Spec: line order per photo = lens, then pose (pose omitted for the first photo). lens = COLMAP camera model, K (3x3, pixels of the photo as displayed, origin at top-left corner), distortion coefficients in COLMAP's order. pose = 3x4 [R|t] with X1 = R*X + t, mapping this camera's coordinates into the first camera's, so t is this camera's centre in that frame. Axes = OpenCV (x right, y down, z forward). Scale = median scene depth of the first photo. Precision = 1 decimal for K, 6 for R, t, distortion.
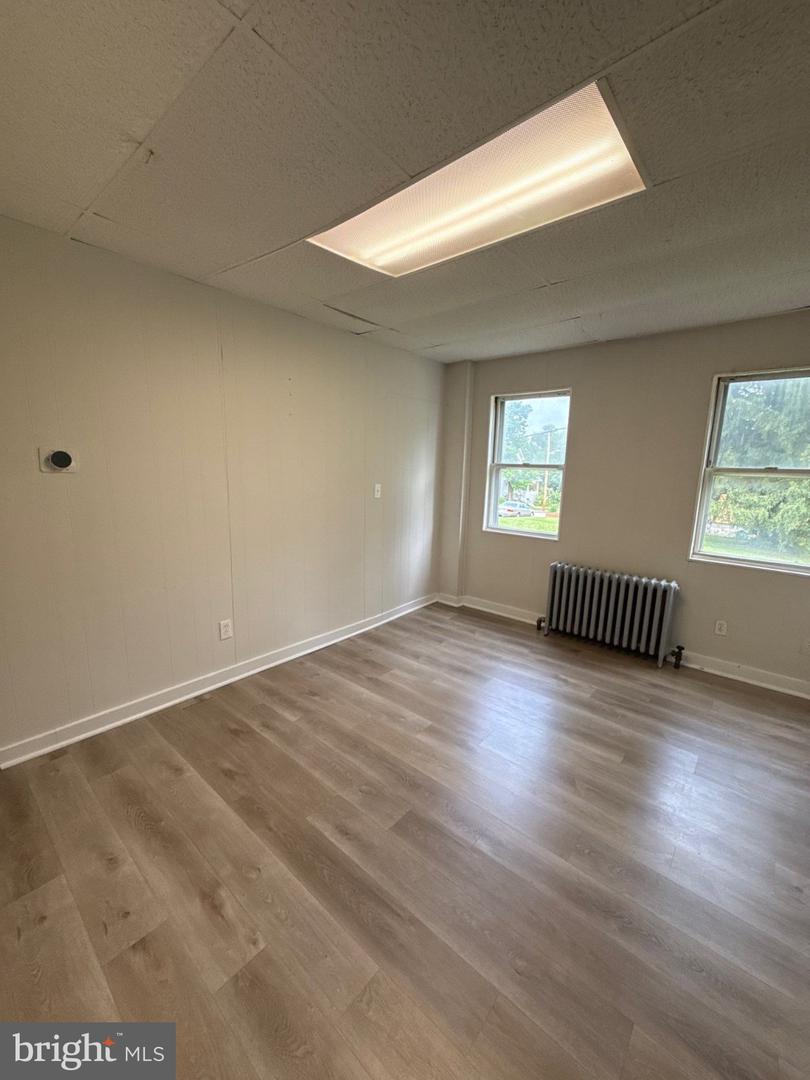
lens RADIAL K [[427.6, 0, 402.8], [0, 427.6, 538.4], [0, 0, 1]] dist [0.000730, -0.000050]
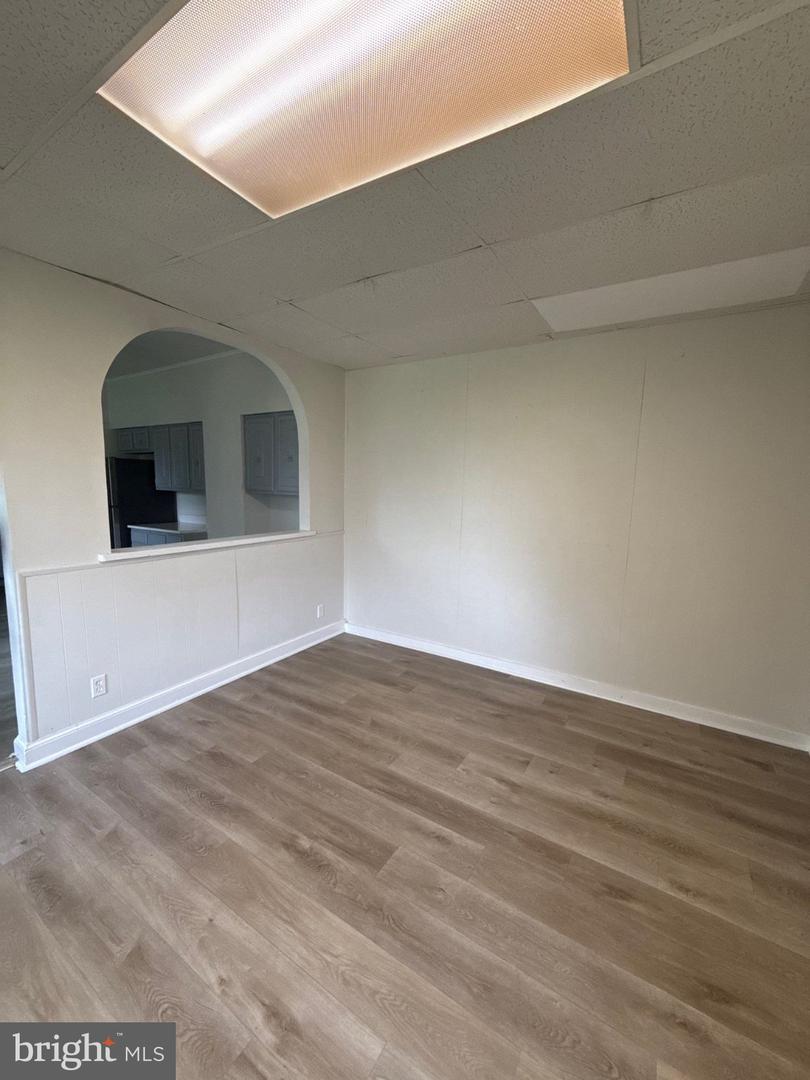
lens RADIAL K [[427.6, 0, 407.2], [0, 427.6, 536.8], [0, 0, 1]] dist [0.000730, -0.000050]
pose [[-0.986220, -0.026452, -0.163310, 0.133492], [-0.073344, 0.954734, 0.288279, -0.306647], [0.148292, 0.296284, -0.943518, 1.810045]]
